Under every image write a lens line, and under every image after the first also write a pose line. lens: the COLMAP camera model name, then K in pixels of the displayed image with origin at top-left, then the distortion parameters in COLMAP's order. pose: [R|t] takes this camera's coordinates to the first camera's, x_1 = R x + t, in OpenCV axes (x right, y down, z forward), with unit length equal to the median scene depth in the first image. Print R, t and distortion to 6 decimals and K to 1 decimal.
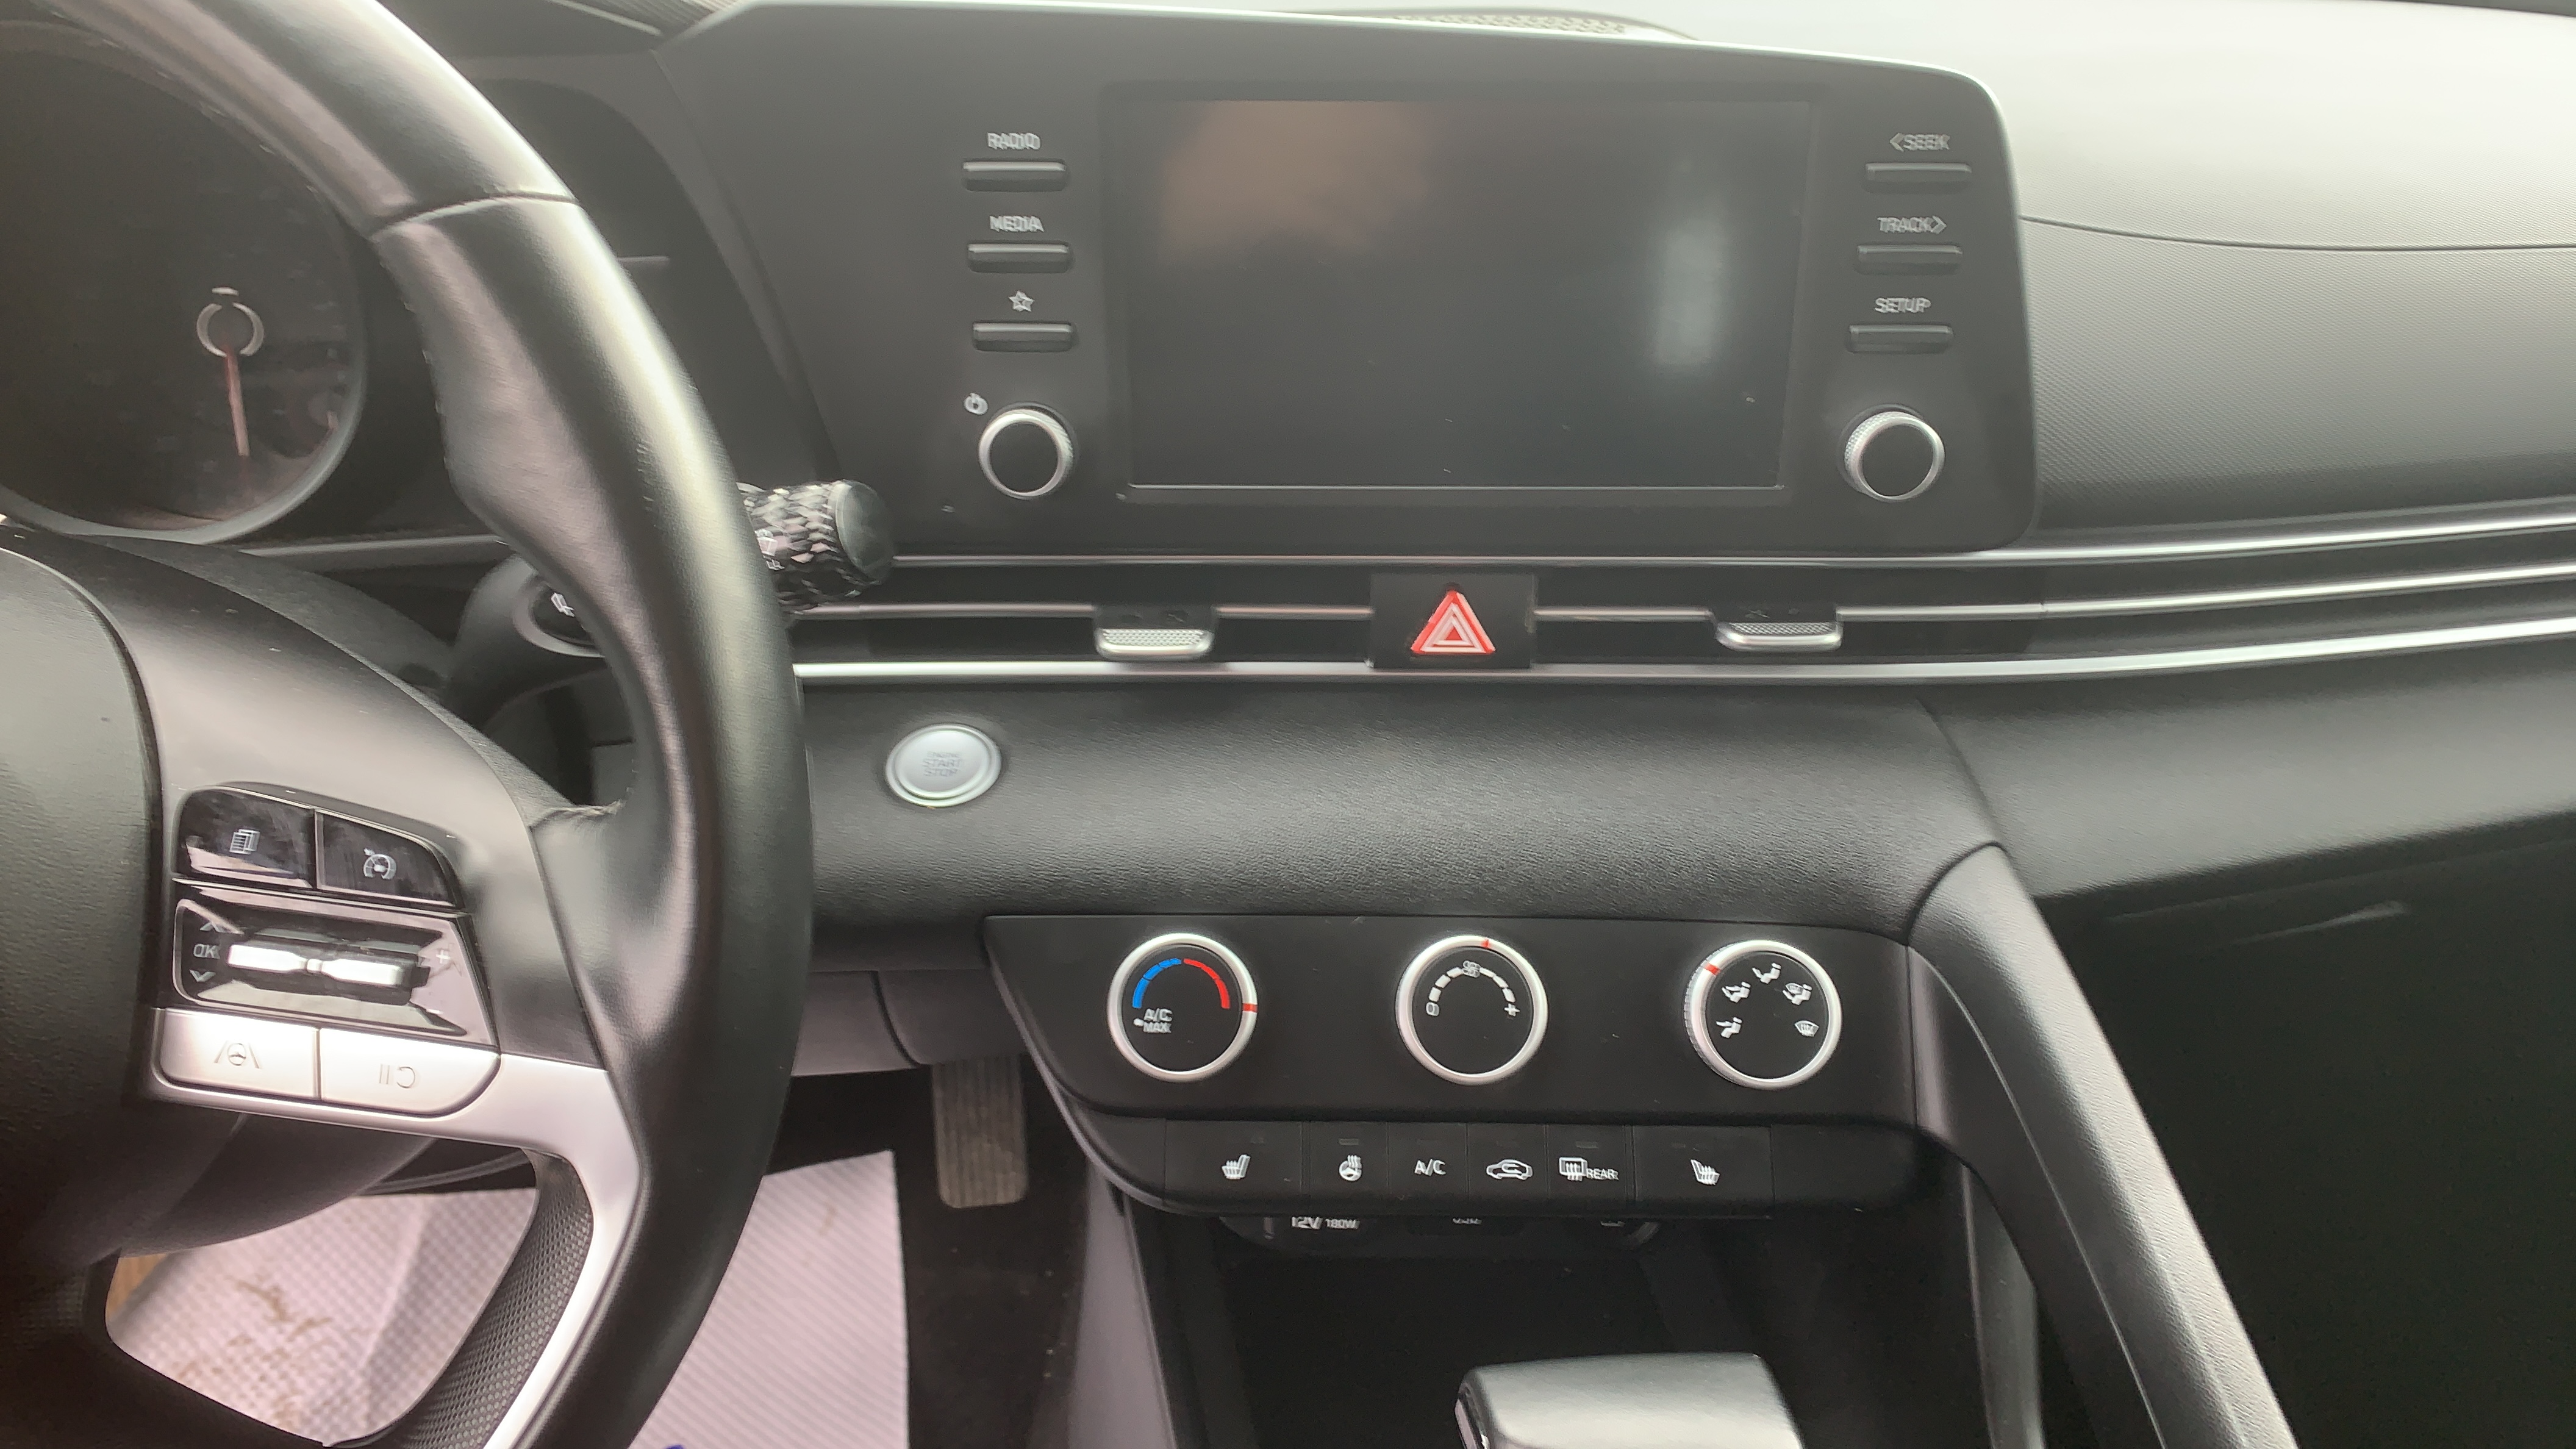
lens RADIAL K [[2048.0, 0, 1328.9], [0, 2048.0, 709.3], [0, 0, 1]] dist [0.013737, 0.001303]
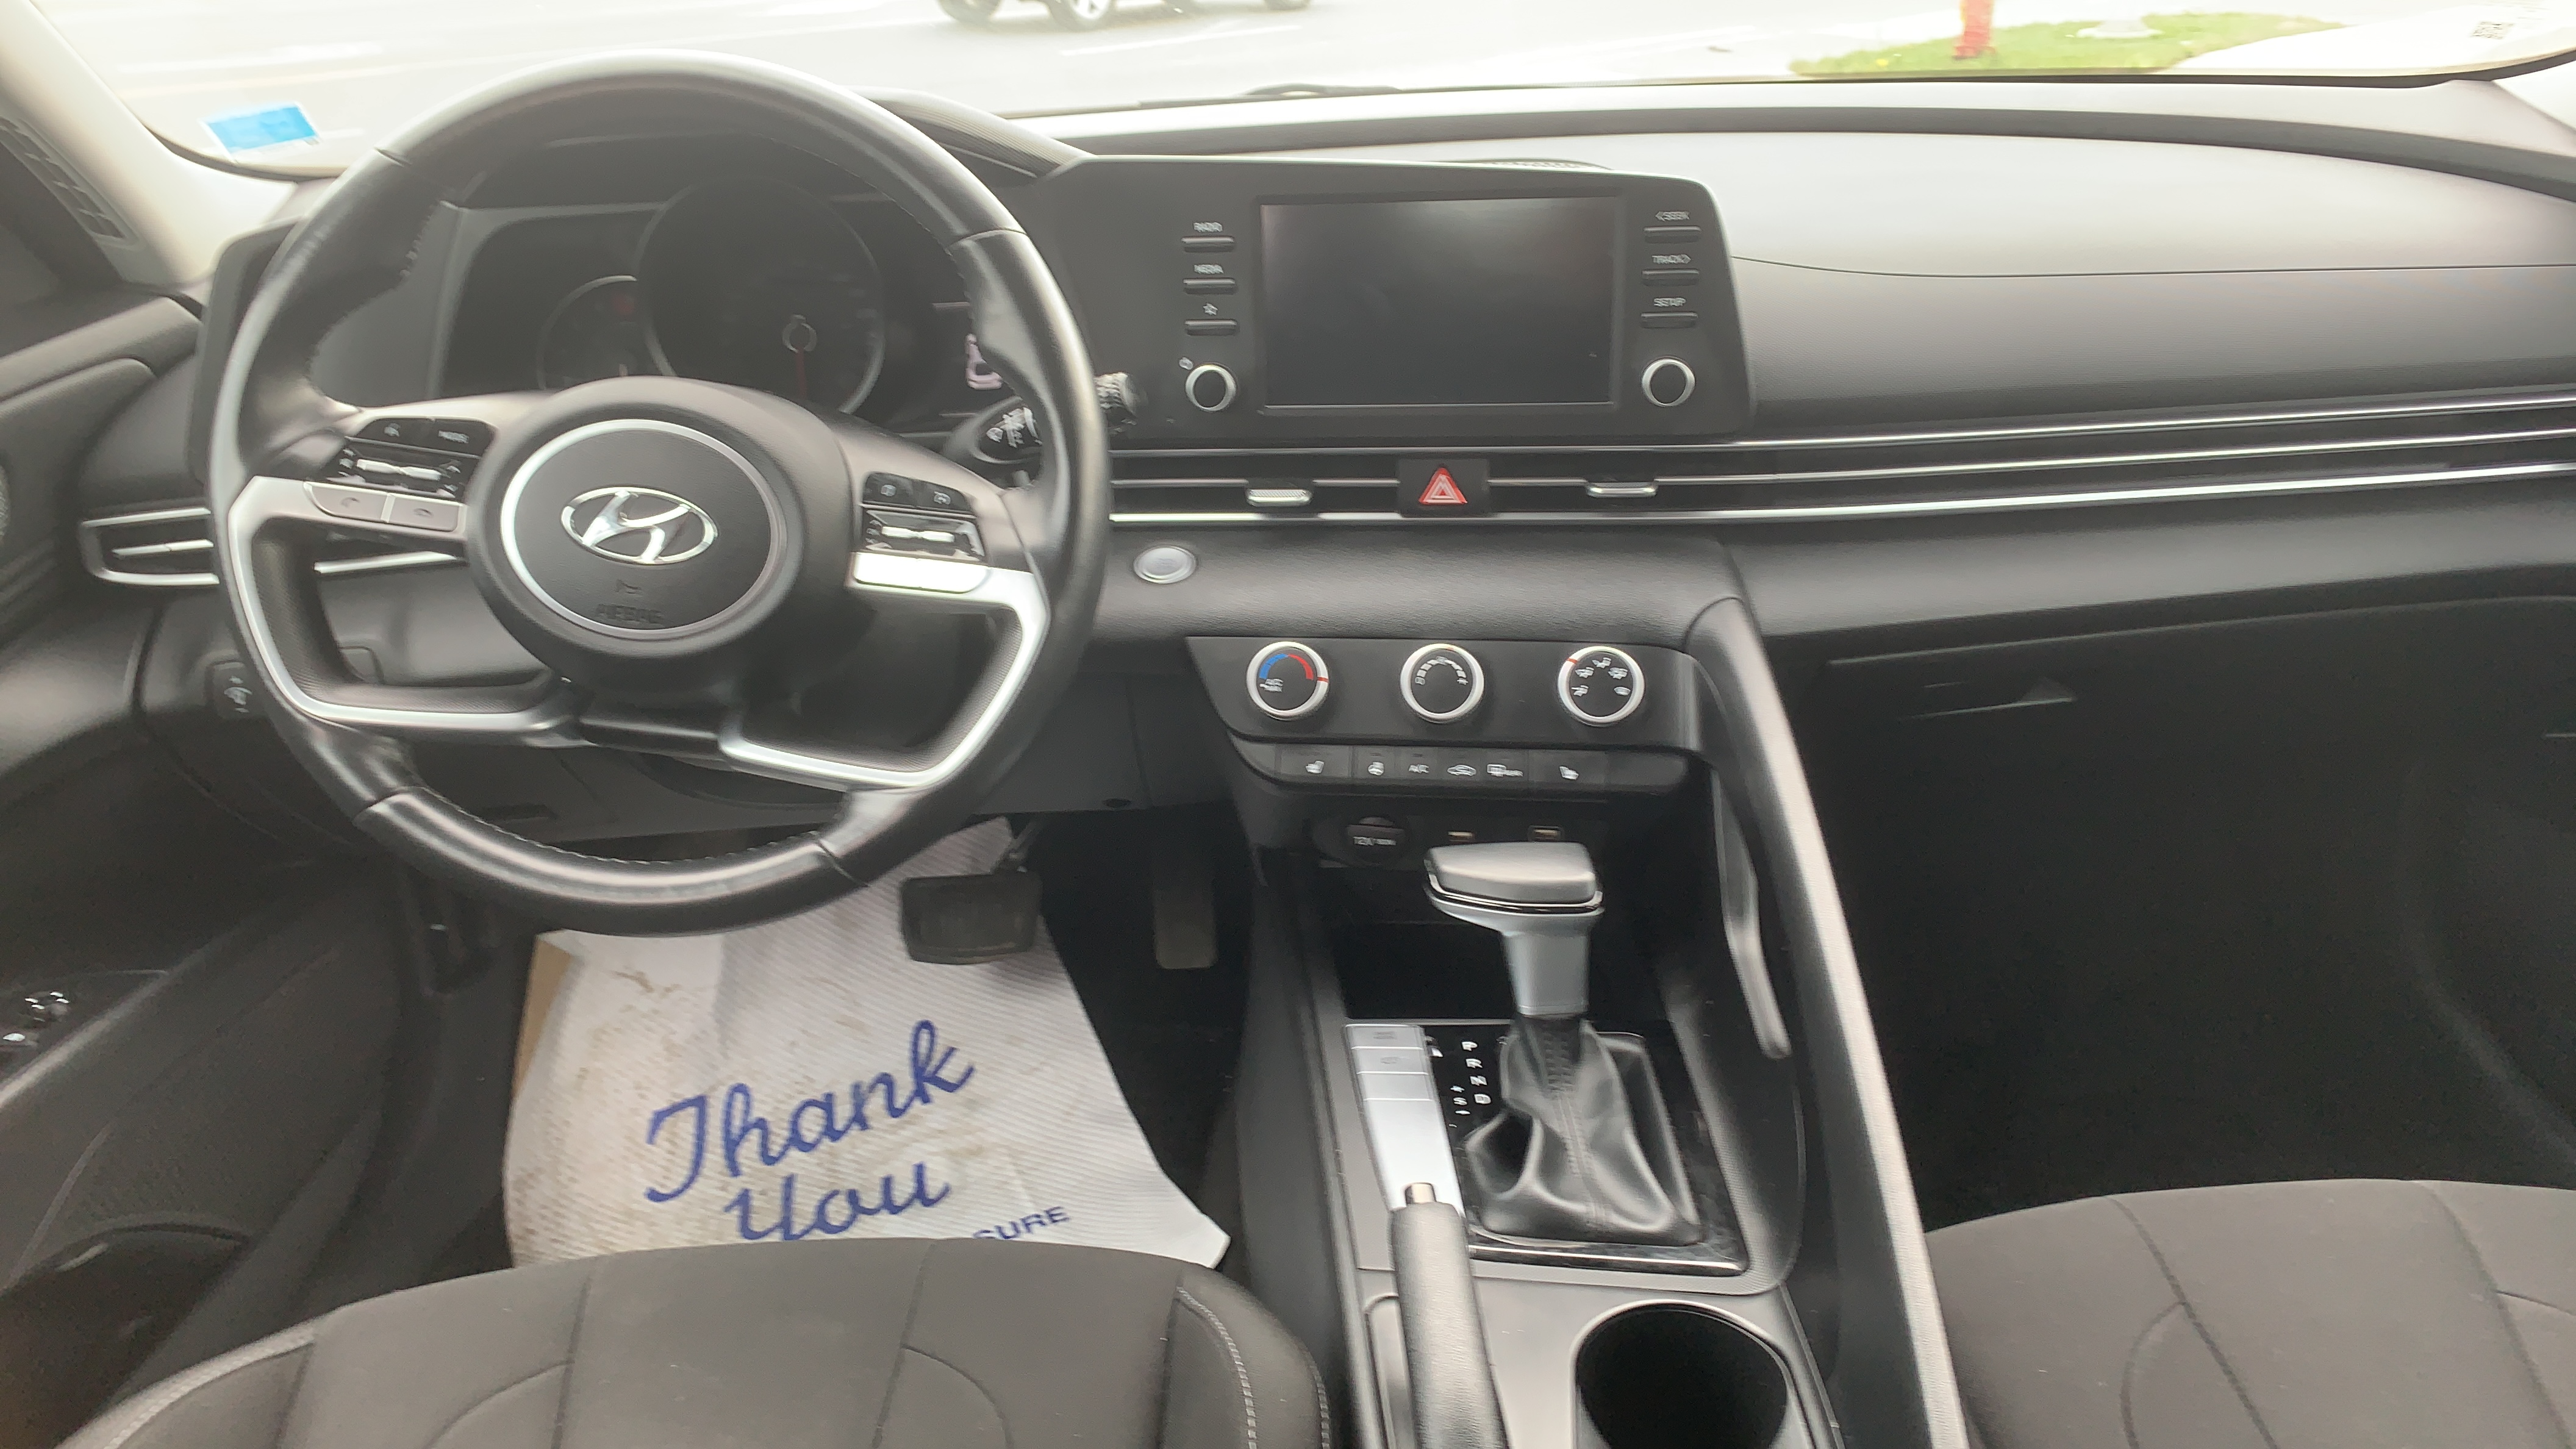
lens RADIAL K [[1944.1, 0, 1288.0], [0, 1944.1, 724.5], [0, 0, 1]] dist [0.002430, 0.000180]
pose [[0.992314, 0.010711, -0.123280, 0.149112], [-0.017810, 0.998236, -0.056628, 0.287682], [0.122456, 0.058388, 0.990755, -0.764549]]
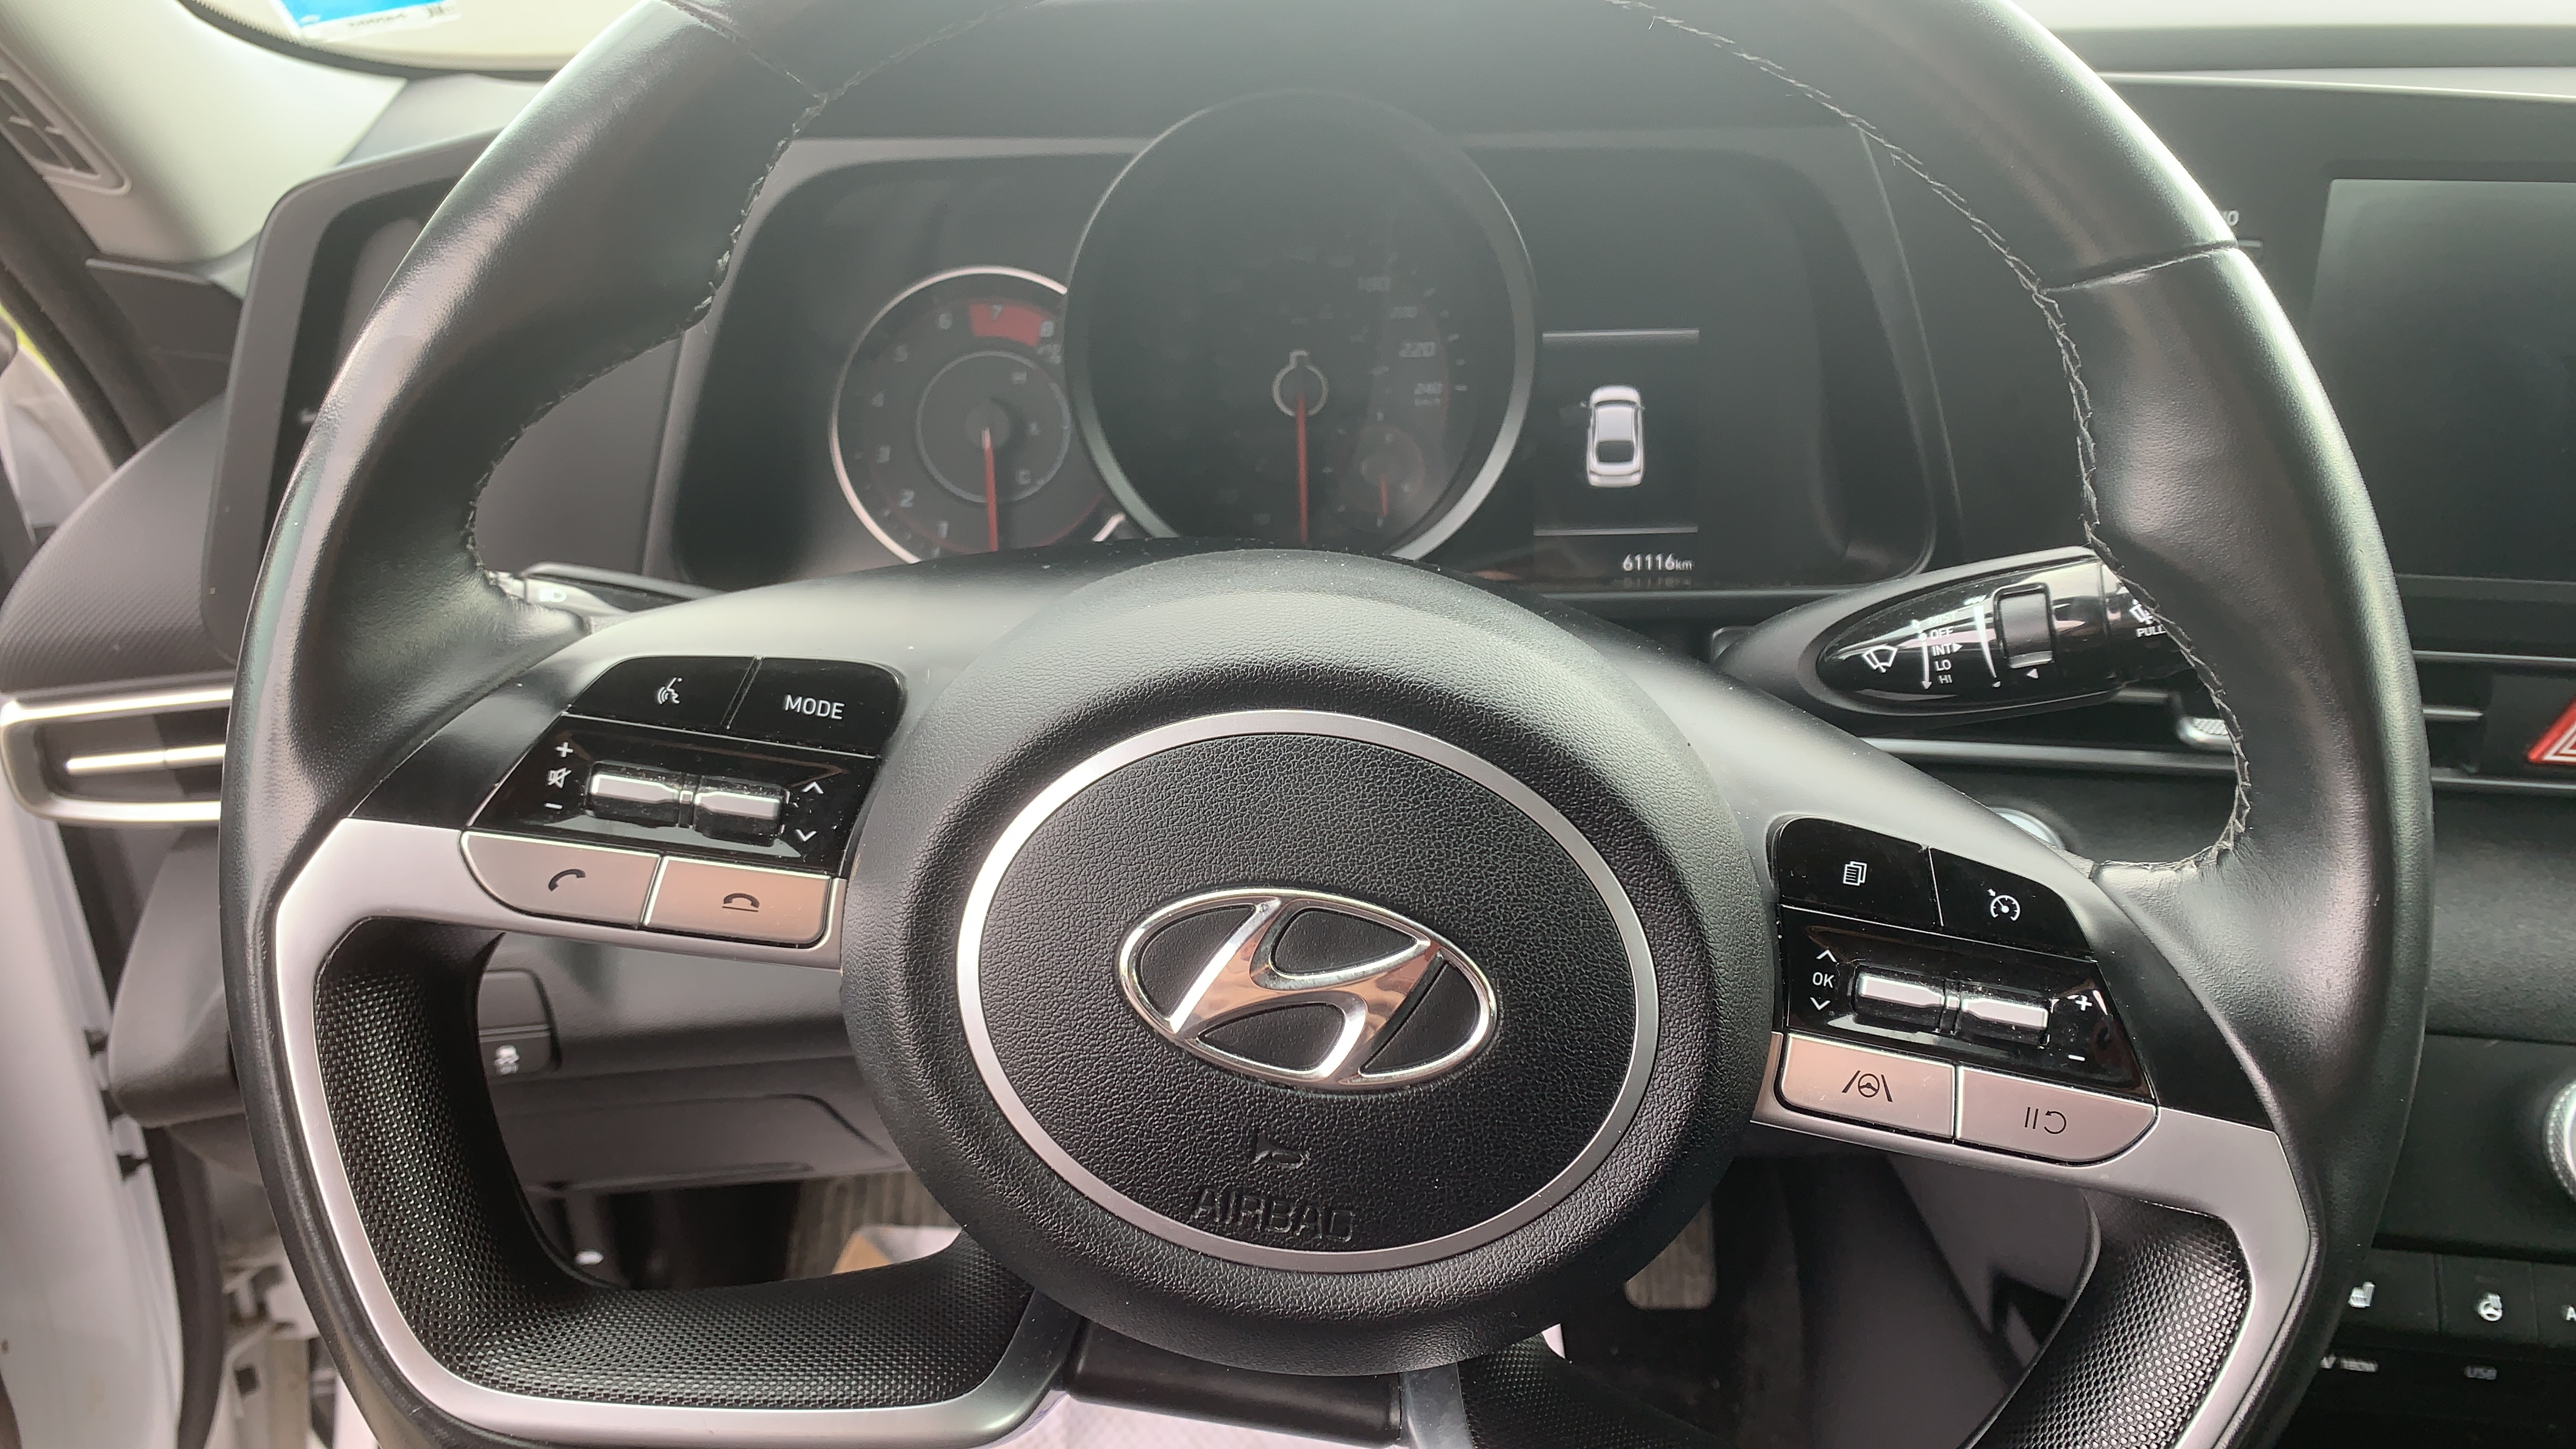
lens RADIAL K [[2066.5, 0, 1288.0], [0, 2066.5, 724.5], [0, 0, 1]] dist [0.002702, -0.001851]
pose [[0.985162, 0.051904, -0.163593, -0.391969], [-0.059187, 0.997447, -0.039958, 0.029472], [0.161101, 0.049048, 0.985718, -0.029613]]
